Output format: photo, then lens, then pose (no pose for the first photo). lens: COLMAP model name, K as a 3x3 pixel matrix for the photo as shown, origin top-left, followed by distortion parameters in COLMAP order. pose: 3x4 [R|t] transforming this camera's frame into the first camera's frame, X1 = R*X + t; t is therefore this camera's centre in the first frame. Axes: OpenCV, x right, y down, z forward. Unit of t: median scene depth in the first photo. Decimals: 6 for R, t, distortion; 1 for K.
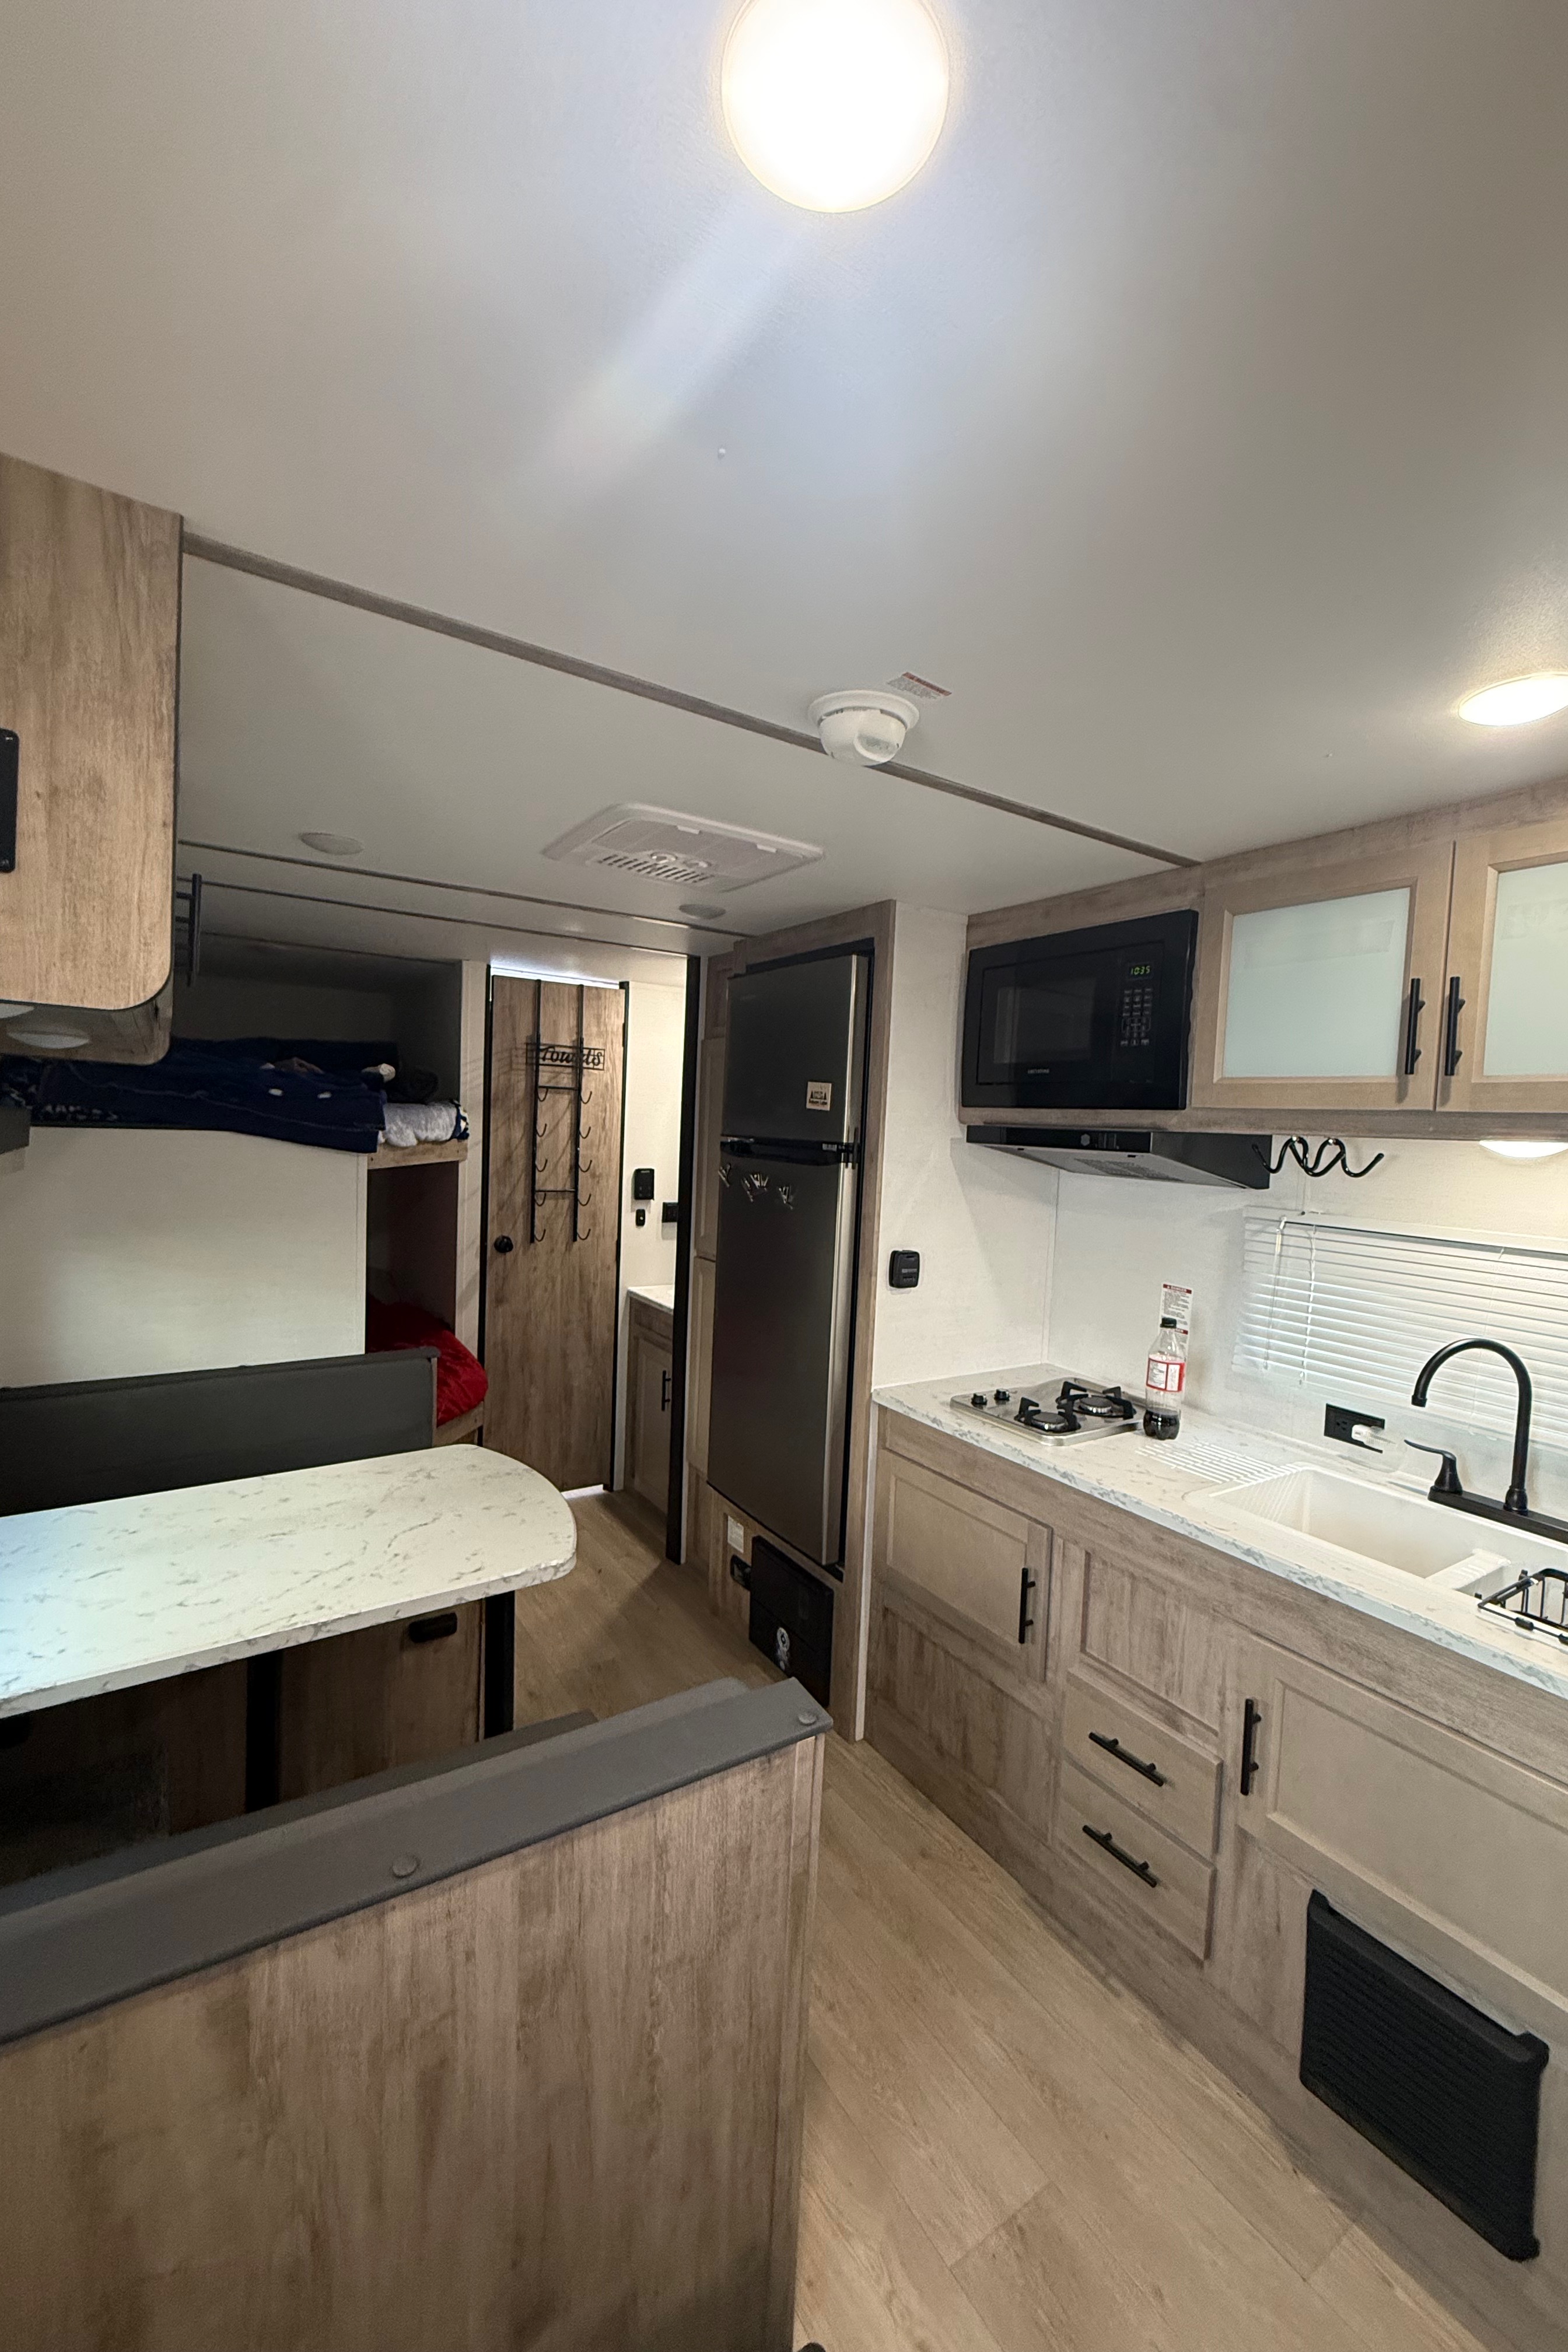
lens RADIAL K [[941.9, 0, 784.0], [0, 941.9, 1176.0], [0, 0, 1]] dist [-0.001173, 0.000219]
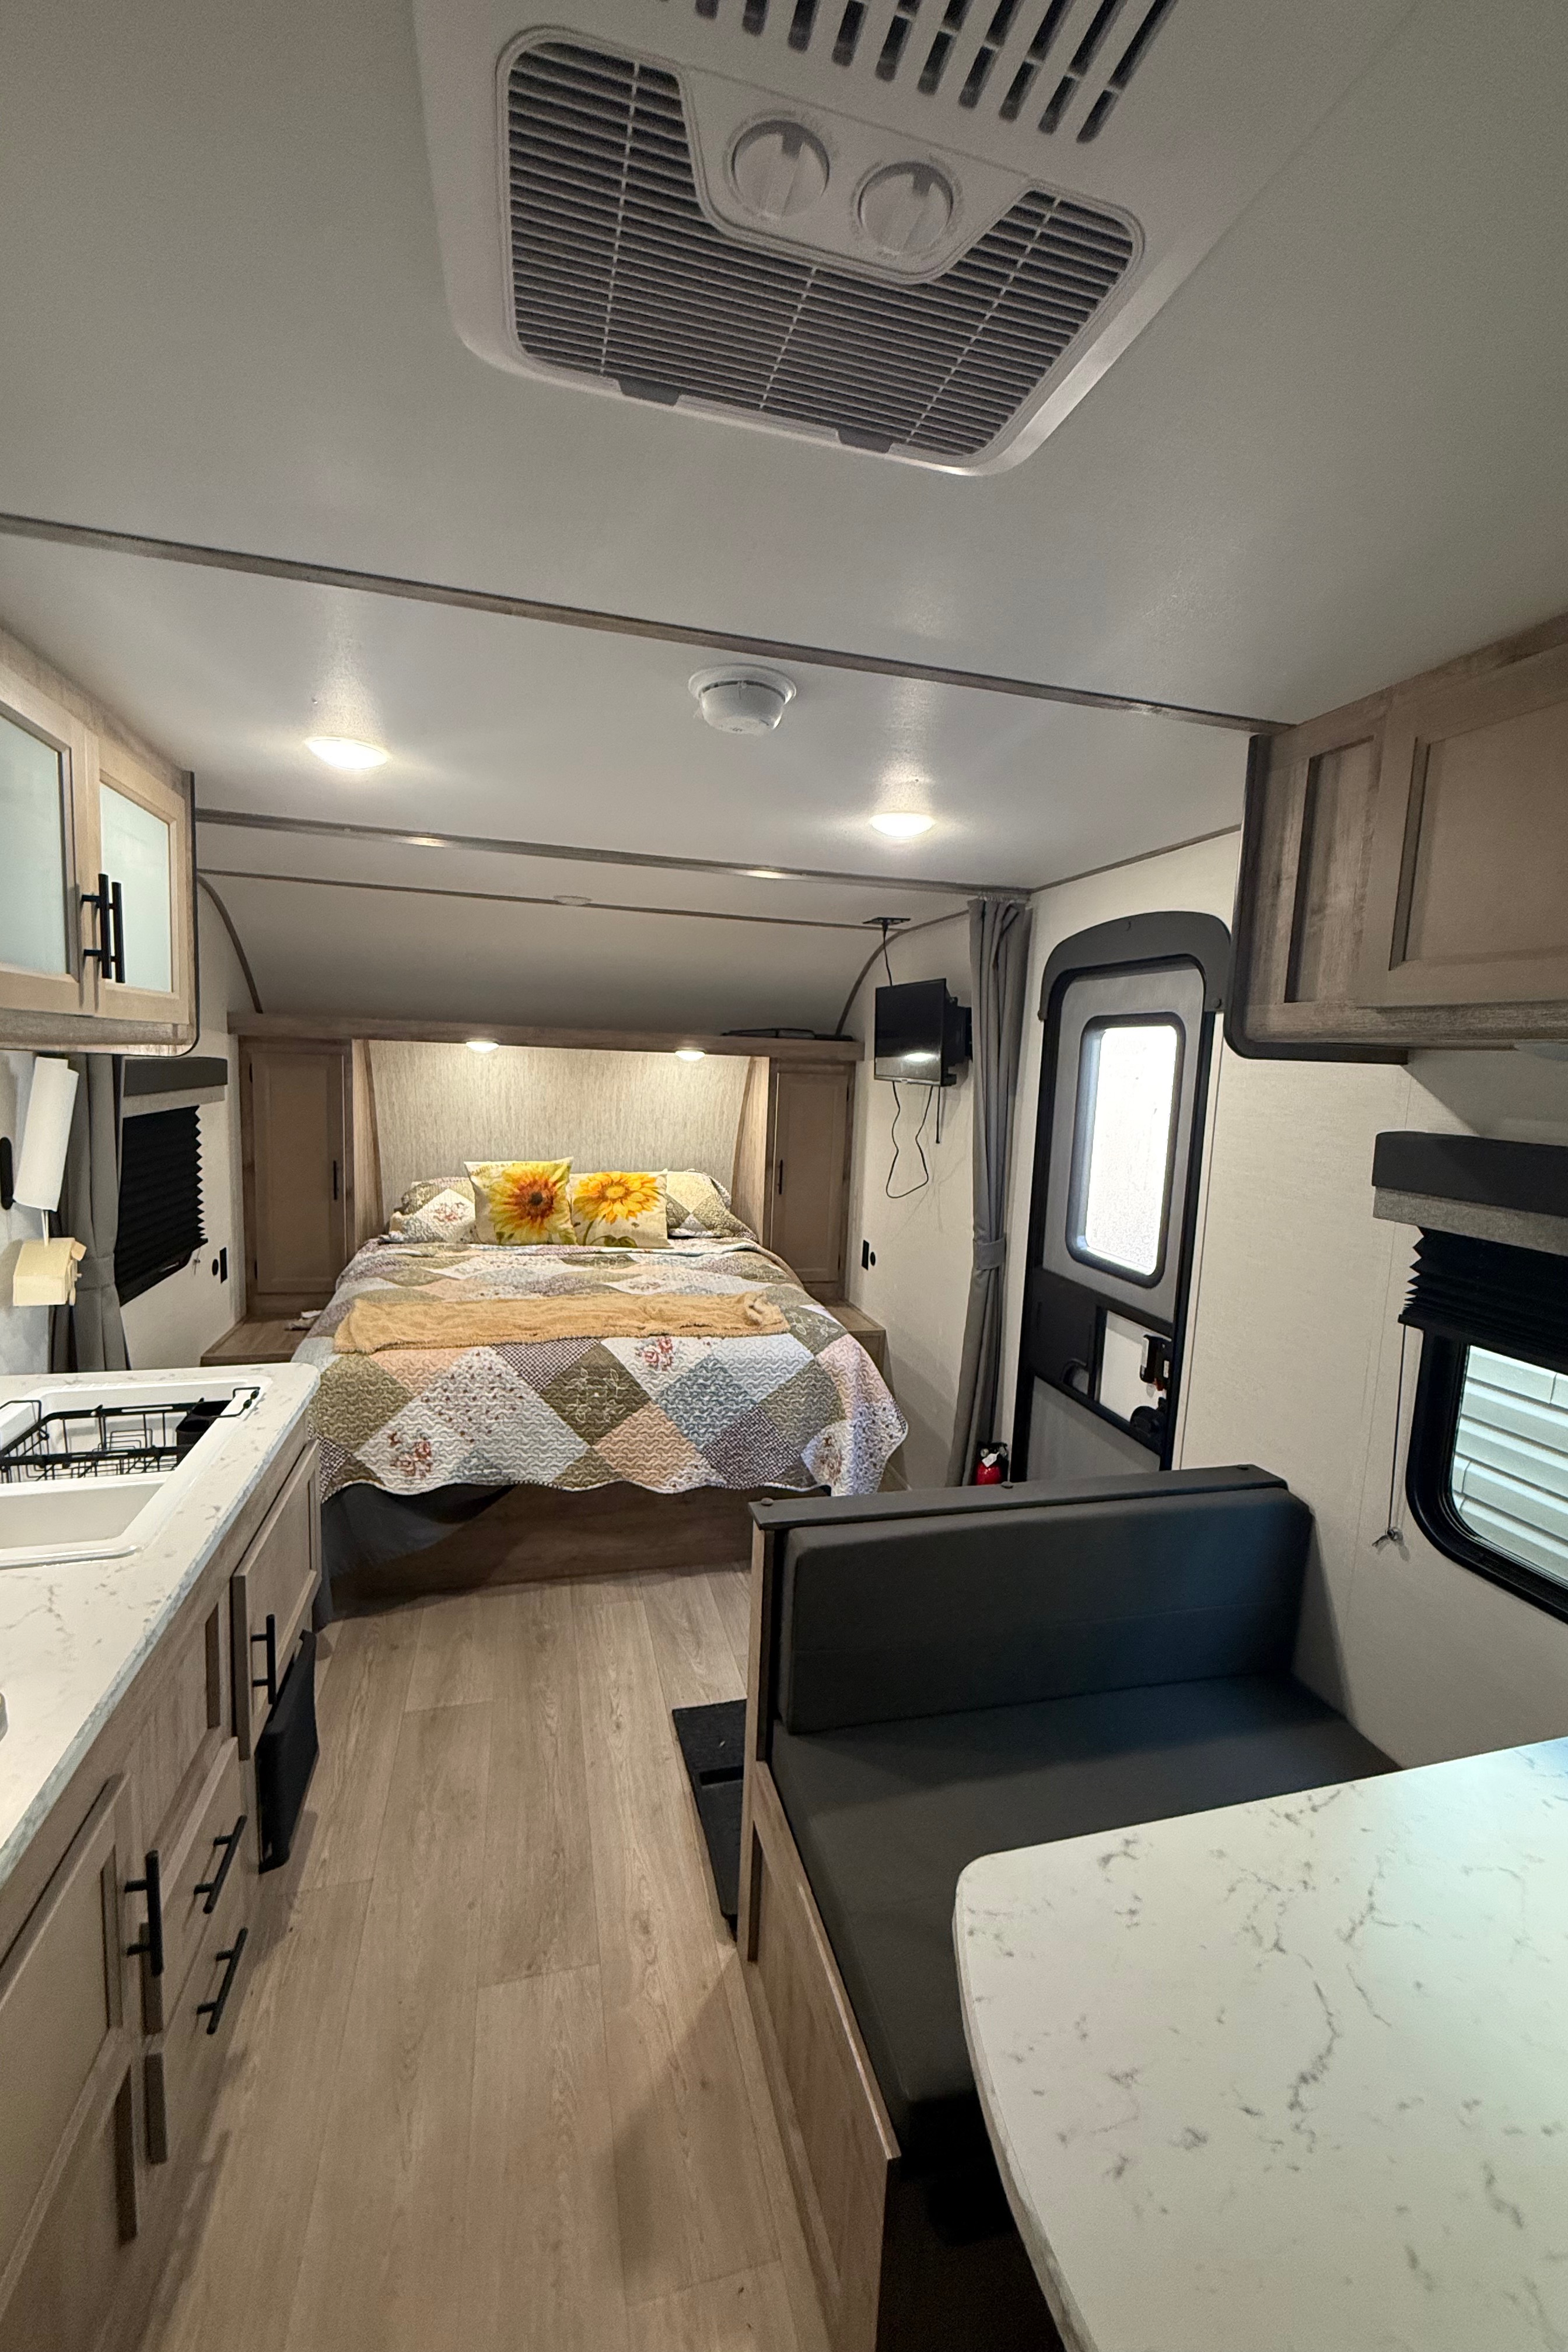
lens RADIAL K [[941.9, 0, 784.0], [0, 941.9, 1176.0], [0, 0, 1]] dist [-0.001173, 0.000219]
pose [[-0.948520, -0.113300, 0.295759, -0.238688], [-0.059298, 0.980840, 0.185570, -0.109958], [-0.311117, 0.158479, -0.937065, 1.444121]]
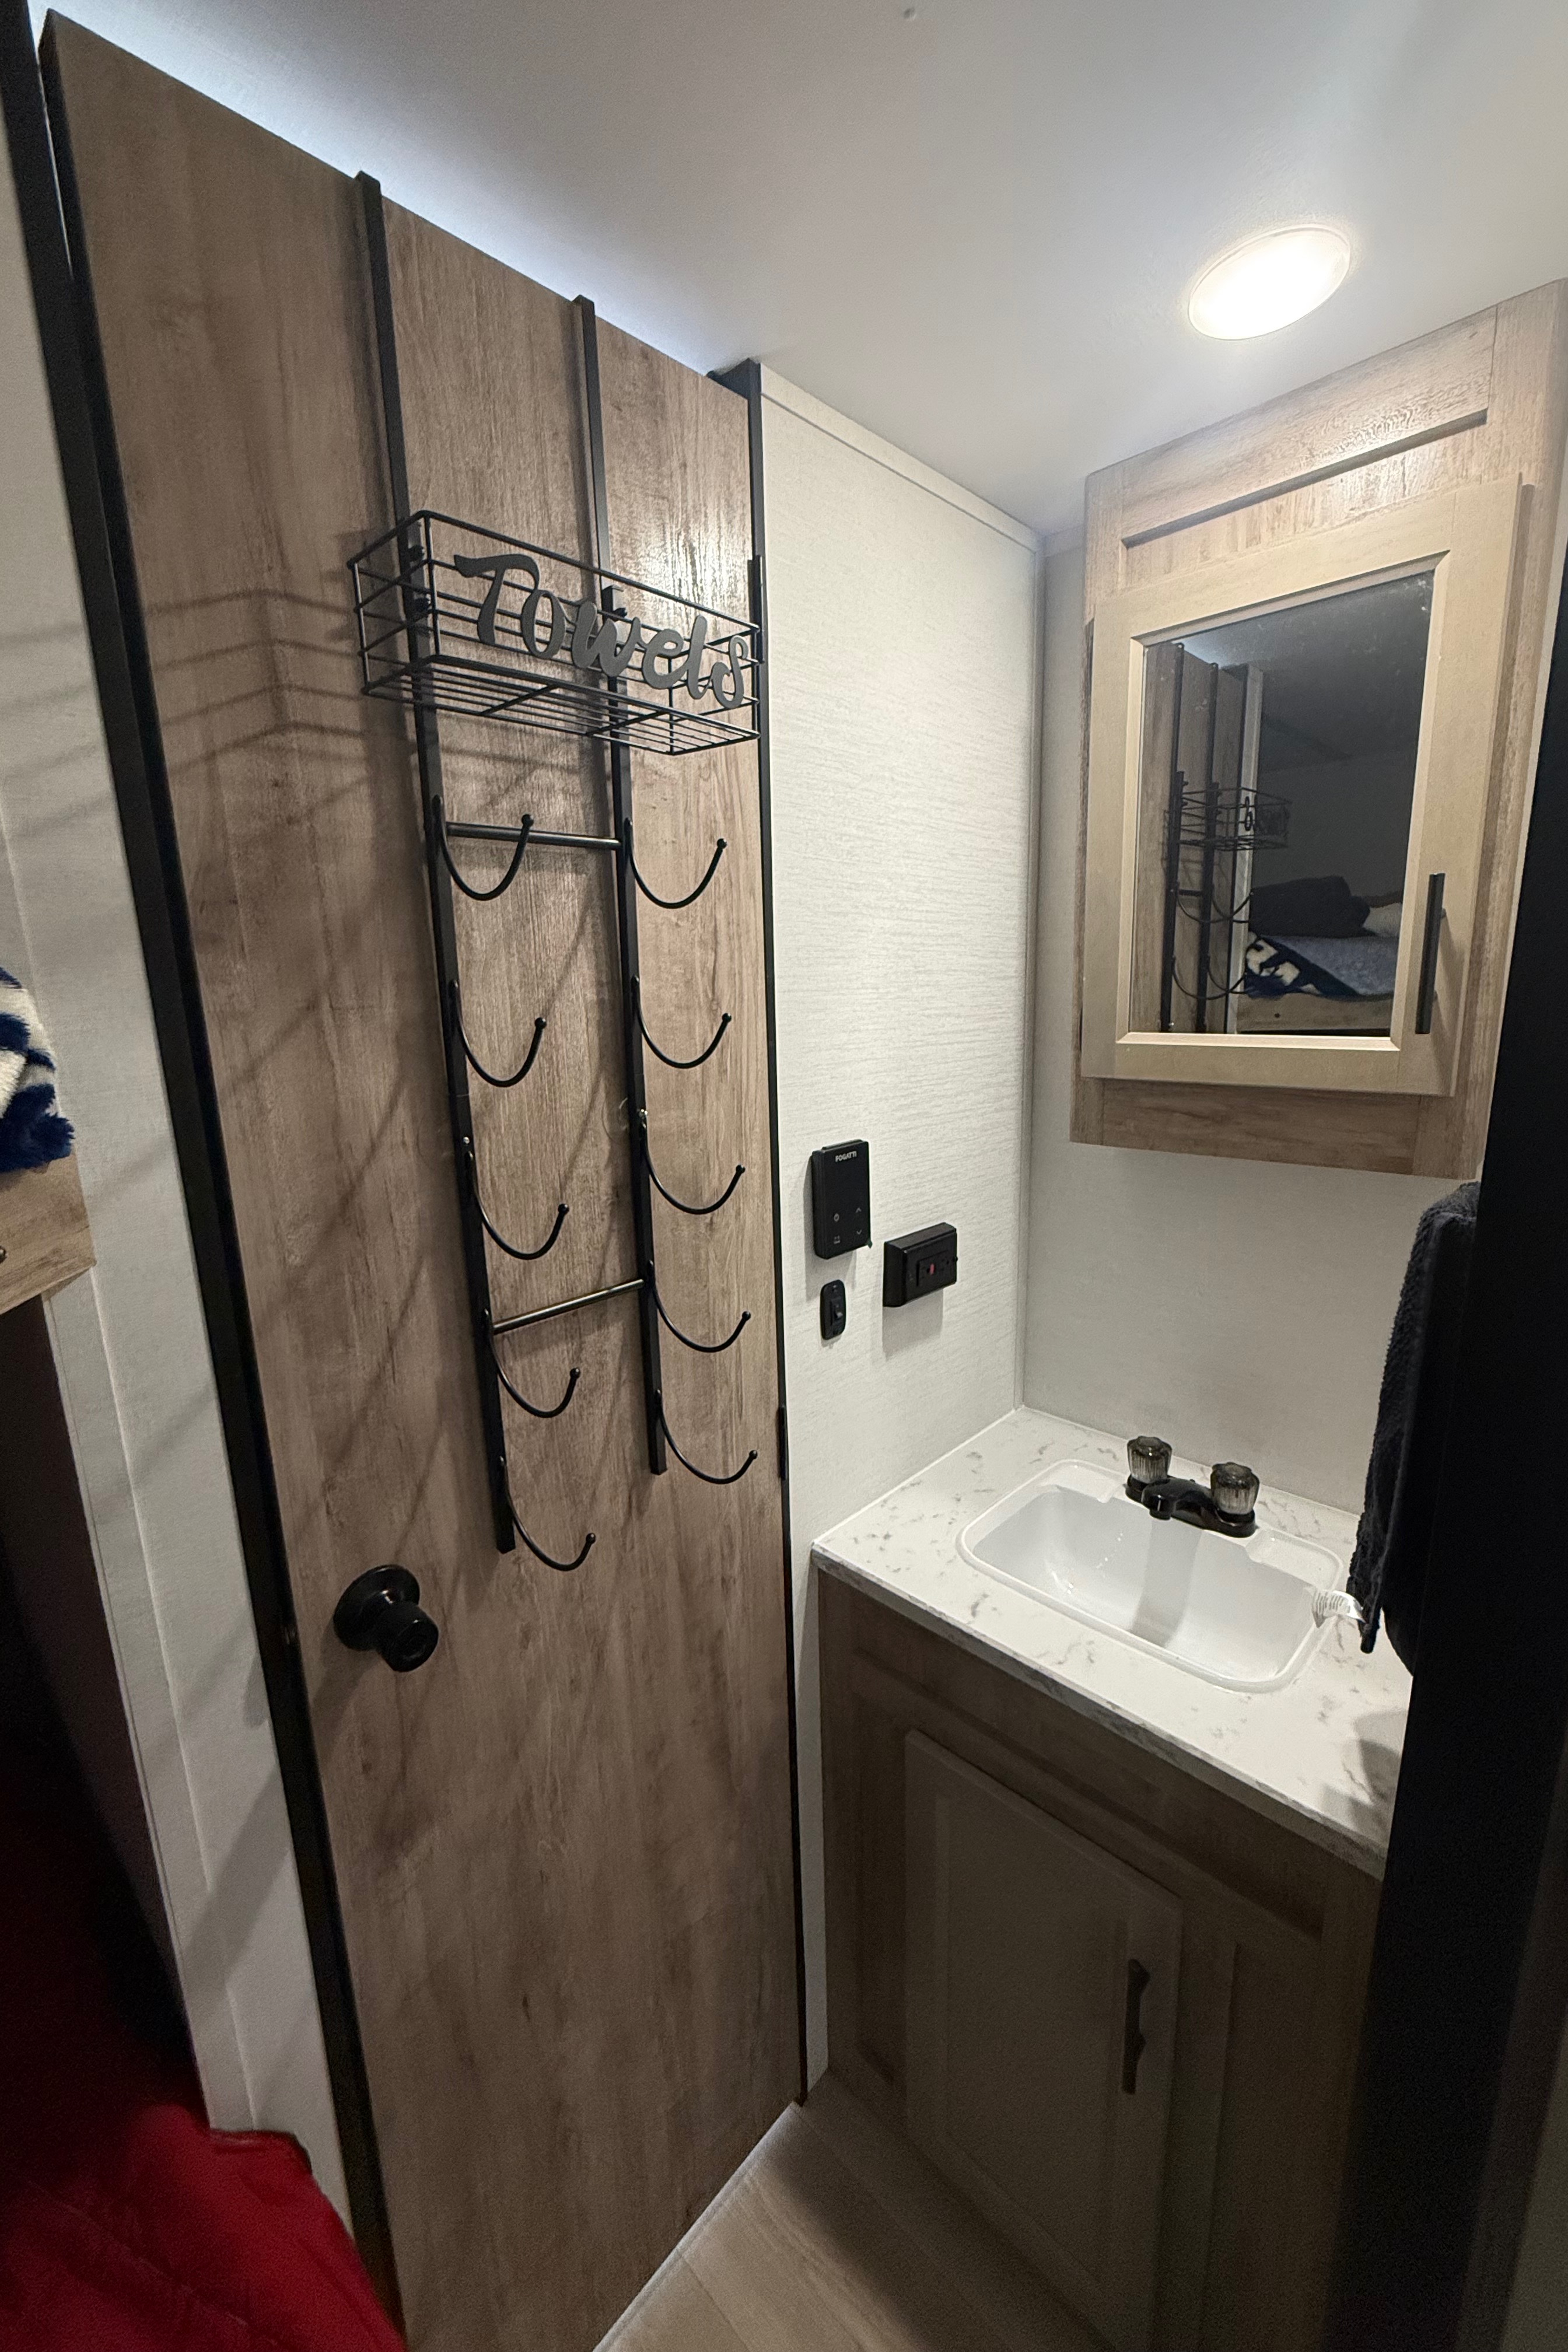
lens RADIAL K [[941.9, 0, 784.0], [0, 941.9, 1176.0], [0, 0, 1]] dist [-0.001173, 0.000219]
pose [[0.972926, -0.112939, 0.201643, -0.495057], [0.080757, 0.983603, 0.161258, -0.101489], [-0.216549, -0.140608, 0.966093, 1.620426]]
